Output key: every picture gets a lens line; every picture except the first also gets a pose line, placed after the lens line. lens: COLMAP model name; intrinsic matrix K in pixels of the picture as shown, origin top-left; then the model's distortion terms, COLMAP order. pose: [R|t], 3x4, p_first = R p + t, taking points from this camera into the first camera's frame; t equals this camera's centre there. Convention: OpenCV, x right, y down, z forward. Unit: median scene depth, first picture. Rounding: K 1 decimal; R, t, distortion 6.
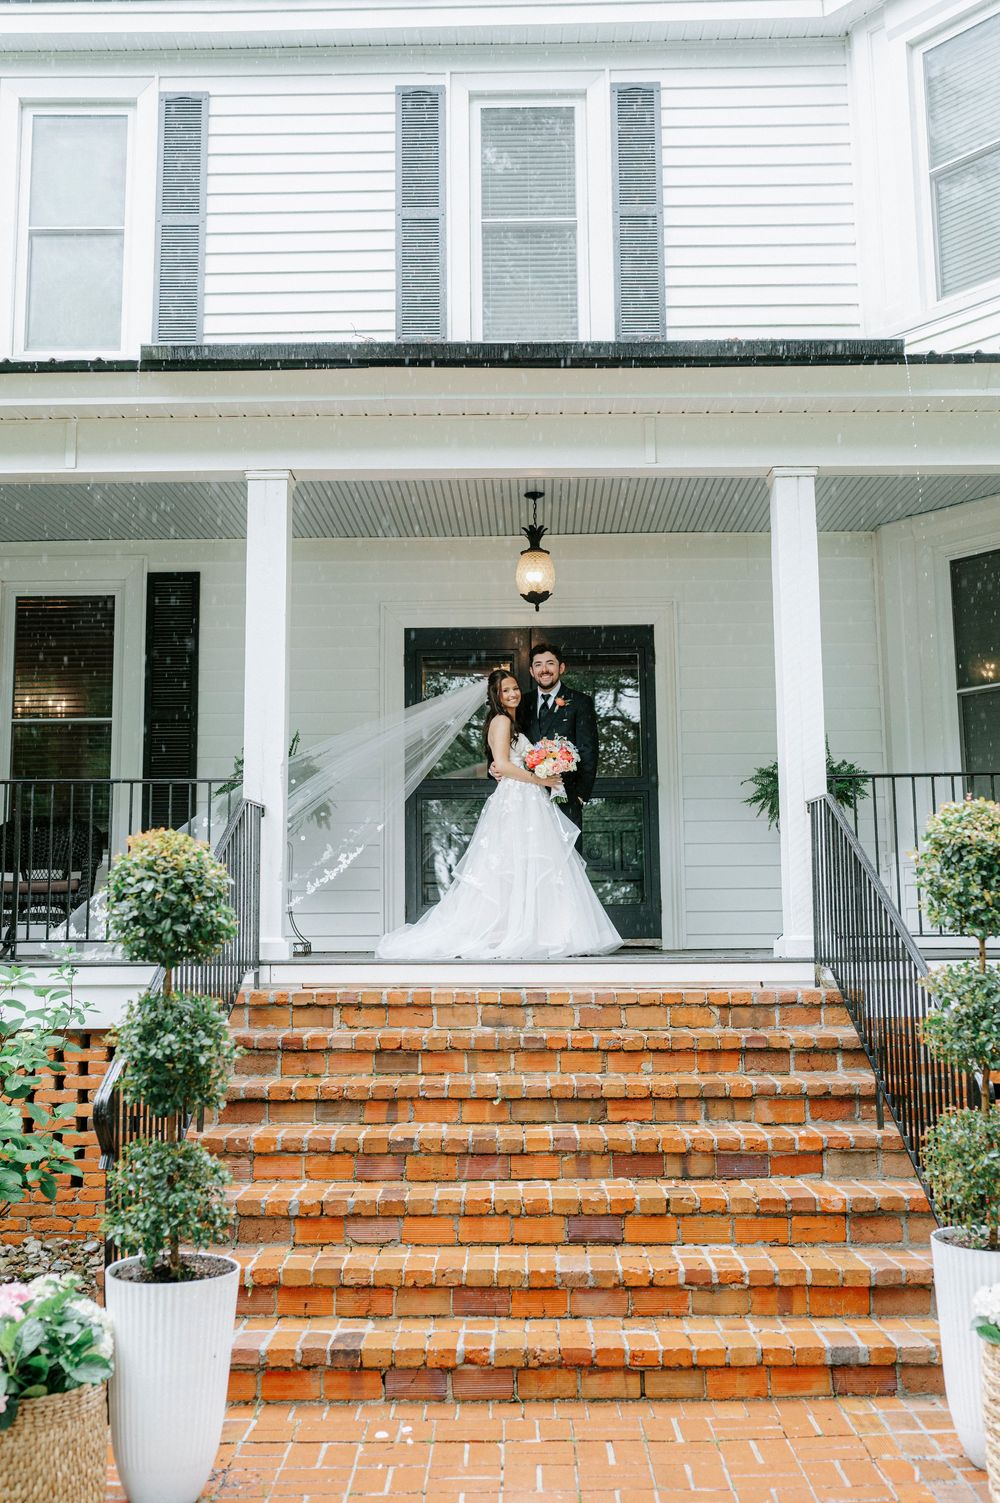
lens RADIAL K [[1334.4, 0, 491.2], [0, 1334.4, 751.9], [0, 0, 1]] dist [0.002082, 0.002464]
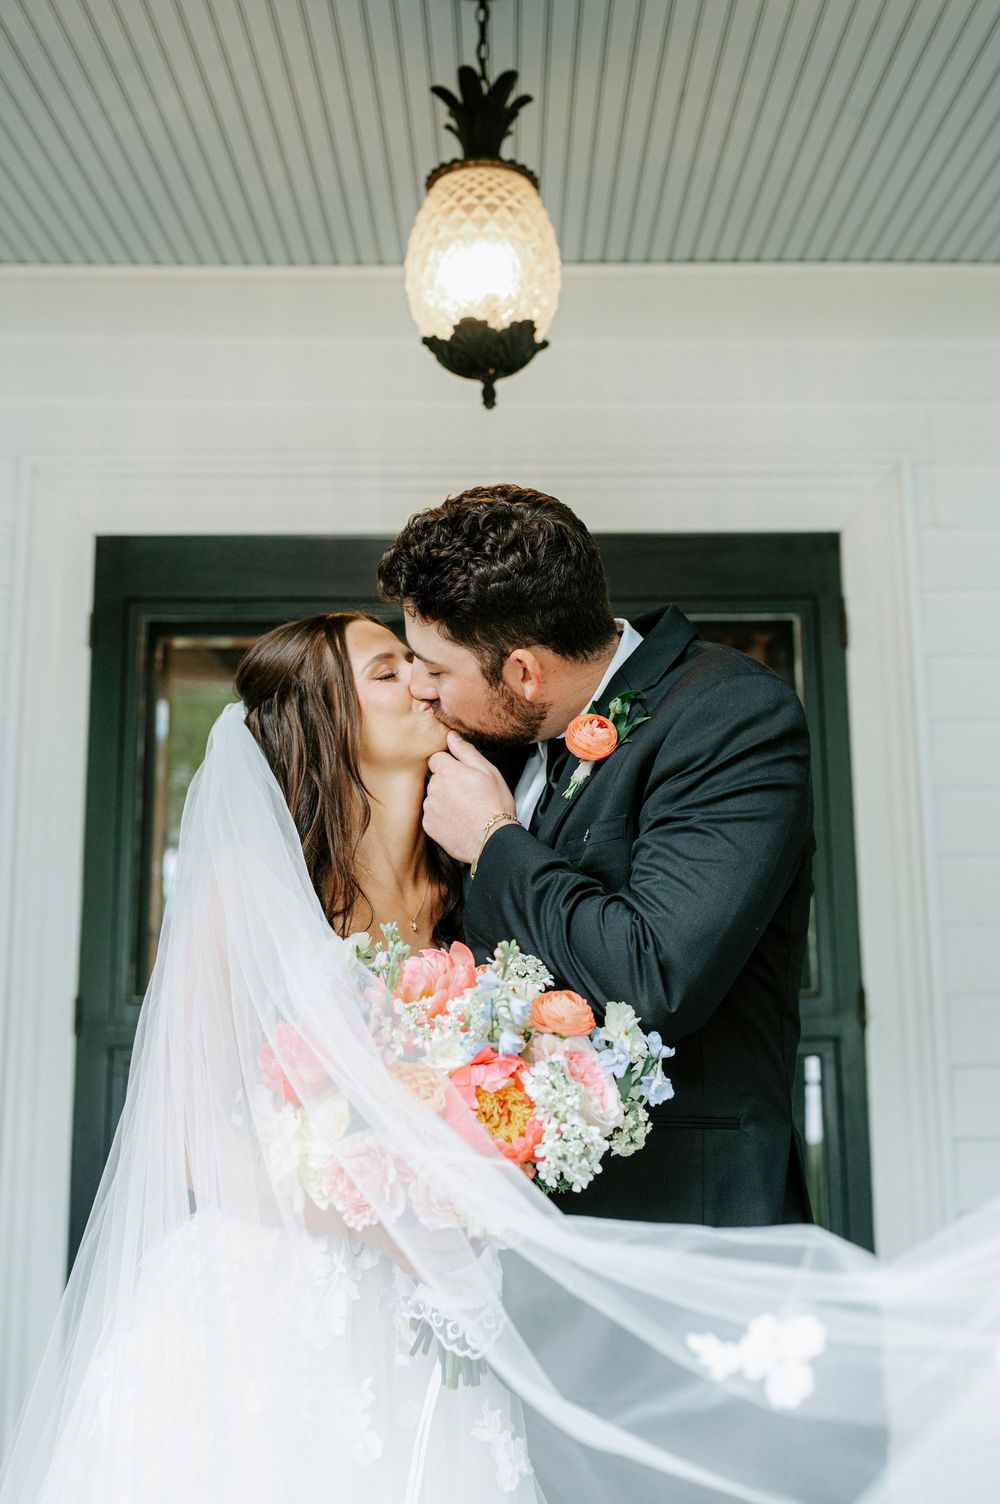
lens RADIAL K [[1335.2, 0, 491.2], [0, 1335.2, 752.4], [0, 0, 1]] dist [0.002082, 0.002464]
pose [[0.999681, 0.009049, 0.023587, 0.039555], [-0.008344, 0.999520, -0.029844, -0.044082], [-0.023846, 0.029638, 0.999276, 1.005816]]
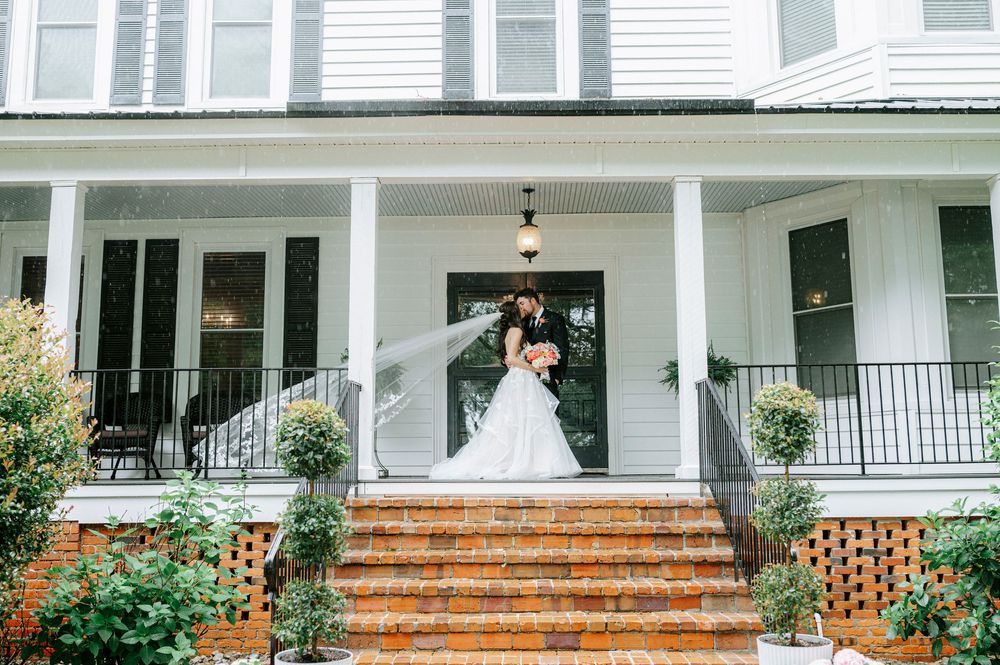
lens RADIAL K [[887.8, 0, 500.0], [0, 887.8, 332.5], [0, 0, 1]] dist [0.002082, 0.002464]
pose [[0.999993, 0.001297, -0.003591, 0.002797], [-0.001356, 0.999863, -0.016509, -0.005822], [0.003569, 0.016513, 0.999857, -0.087727]]
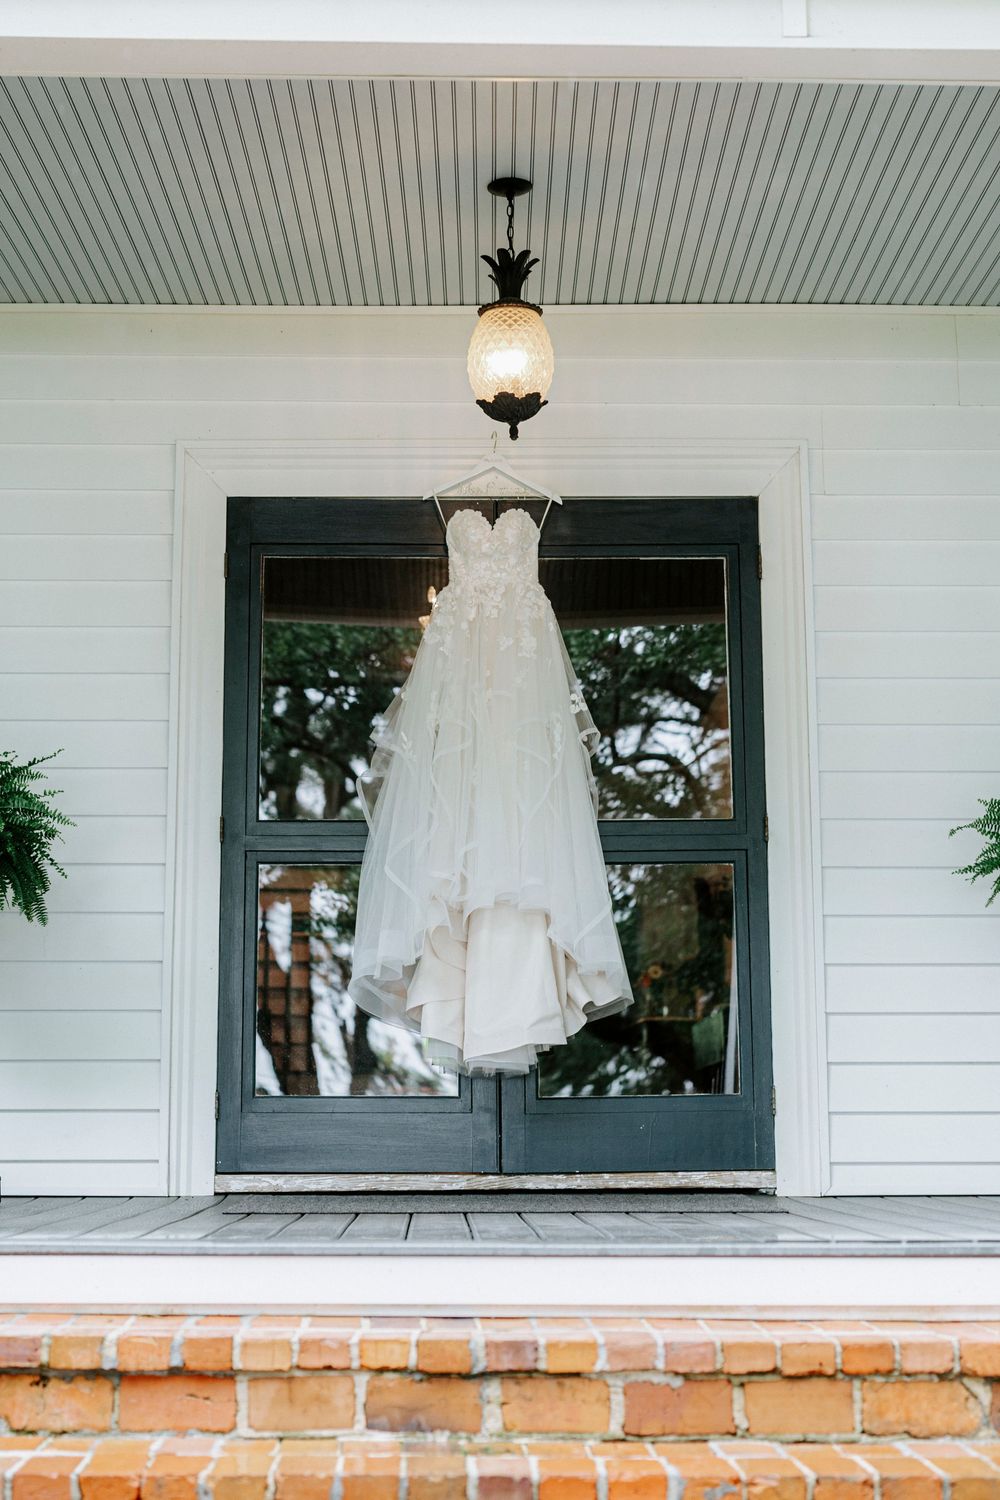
lens RADIAL K [[2120.4, 0, 500.0], [0, 2120.4, 750.0], [0, 0, 1]] dist [0.013483, 0.039718]
pose [[0.999234, 0.012579, 0.037070, 0.006192], [-0.011135, 0.999181, -0.038913, 0.035838], [-0.037529, 0.038471, 0.998555, 0.391111]]
